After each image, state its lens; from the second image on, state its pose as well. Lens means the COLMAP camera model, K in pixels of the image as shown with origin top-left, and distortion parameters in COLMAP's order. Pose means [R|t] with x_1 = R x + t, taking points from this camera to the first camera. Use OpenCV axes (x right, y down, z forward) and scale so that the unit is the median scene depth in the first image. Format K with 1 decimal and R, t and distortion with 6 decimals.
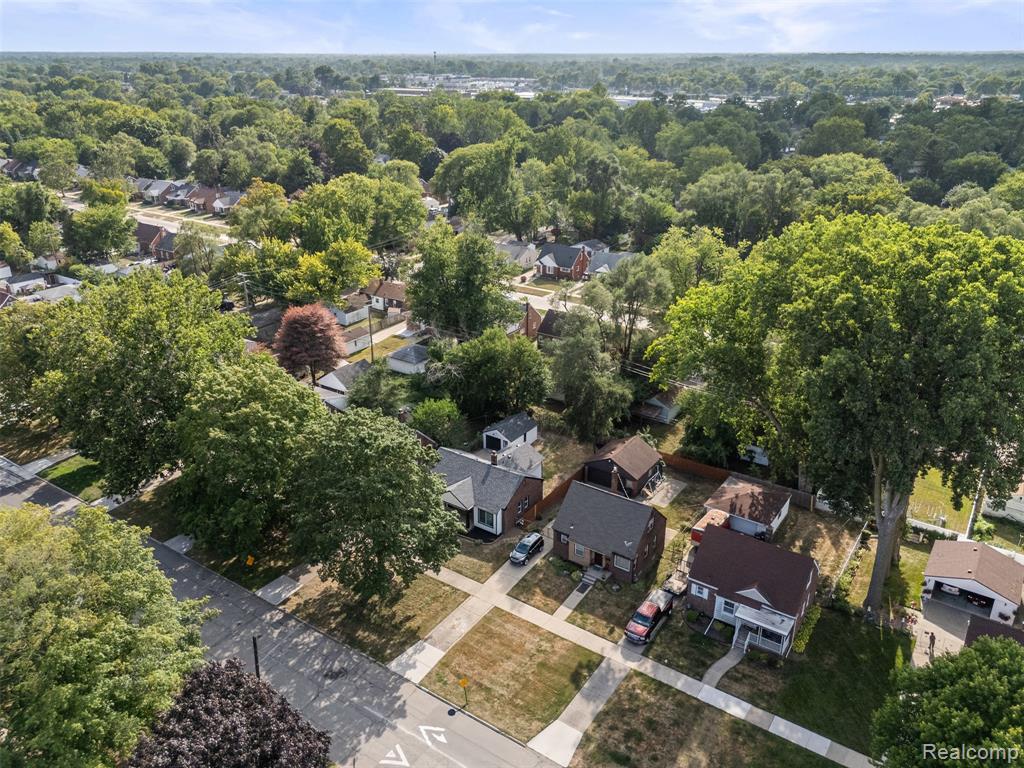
lens RADIAL K [[743.4, 0, 512.0], [0, 743.4, 384.0], [0, 0, 1]] dist [0.059709, -0.037048]
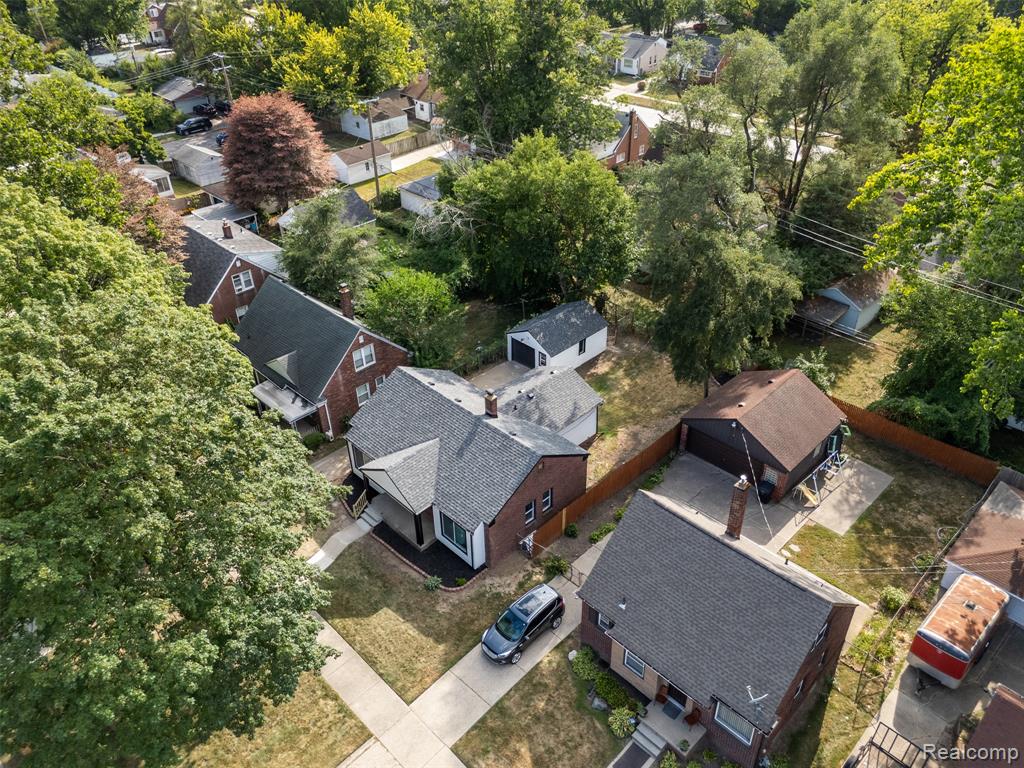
lens RADIAL K [[743.4, 0, 512.0], [0, 743.4, 384.0], [0, 0, 1]] dist [0.059709, -0.037048]
pose [[0.983801, 0.087958, -0.156199, 0.060918], [-0.054595, 0.976967, 0.206286, -0.013968], [0.170746, -0.194417, 0.965944, 0.495058]]
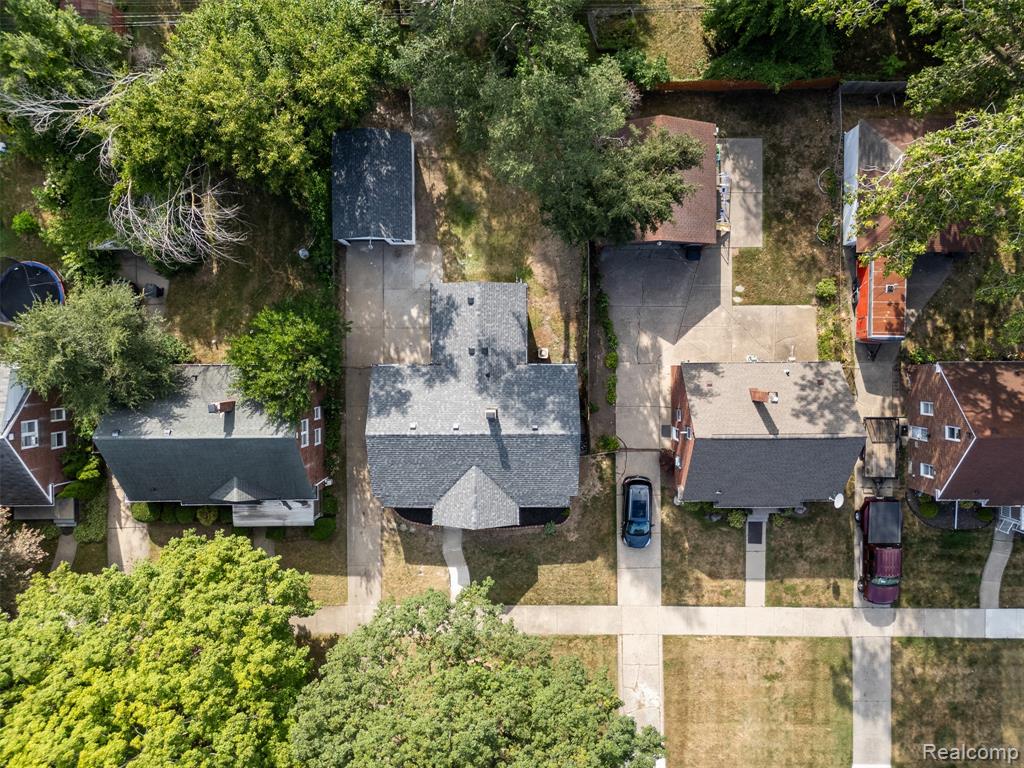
lens RADIAL K [[743.4, 0, 512.0], [0, 743.4, 384.0], [0, 0, 1]] dist [0.059709, -0.037048]
pose [[0.816382, -0.577182, -0.019504, 0.007614], [0.234265, 0.300104, 0.924693, -0.332519], [-0.527863, -0.759472, 0.380214, 0.766063]]
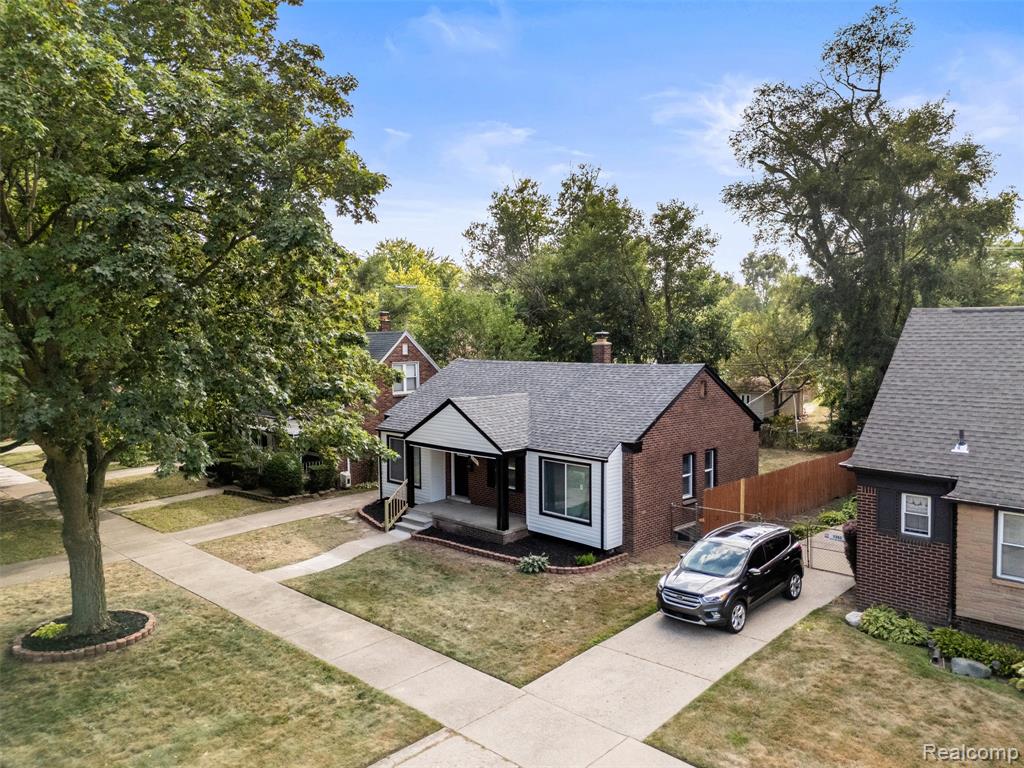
lens RADIAL K [[743.4, 0, 512.0], [0, 743.4, 384.0], [0, 0, 1]] dist [0.059709, -0.037048]
pose [[0.985710, 0.001494, -0.168446, -0.006961], [-0.056144, 0.945701, -0.320153, 0.207049], [0.158821, 0.325035, 0.932270, 0.640585]]
